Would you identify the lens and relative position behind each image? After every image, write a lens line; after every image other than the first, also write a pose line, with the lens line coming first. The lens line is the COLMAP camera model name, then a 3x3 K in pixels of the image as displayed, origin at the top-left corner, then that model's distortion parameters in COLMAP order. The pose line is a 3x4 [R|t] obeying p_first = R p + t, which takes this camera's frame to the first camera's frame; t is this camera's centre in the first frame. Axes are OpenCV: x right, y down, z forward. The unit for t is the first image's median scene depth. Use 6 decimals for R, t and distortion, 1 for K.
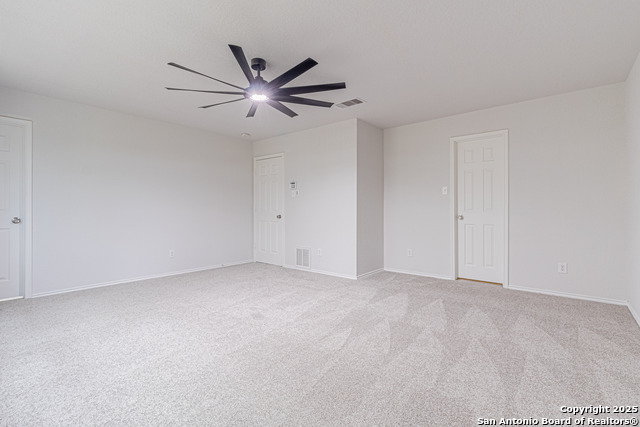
lens RADIAL K [[298.7, 0, 324.1], [0, 298.7, 214.0], [0, 0, 1]] dist [0.004298, 0.001653]
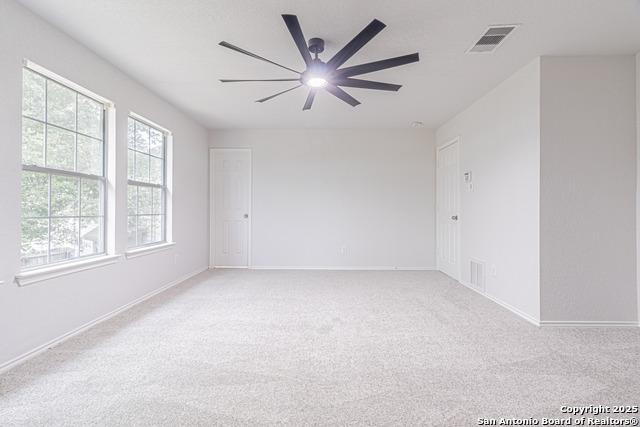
lens RADIAL K [[298.7, 0, 321.5], [0, 298.7, 208.3], [0, 0, 1]] dist [0.004298, 0.001653]
pose [[0.627460, -0.001938, -0.778647, 0.301644], [-0.011234, 0.999870, -0.011542, -0.002609], [0.778568, 0.015989, 0.627356, 0.283755]]
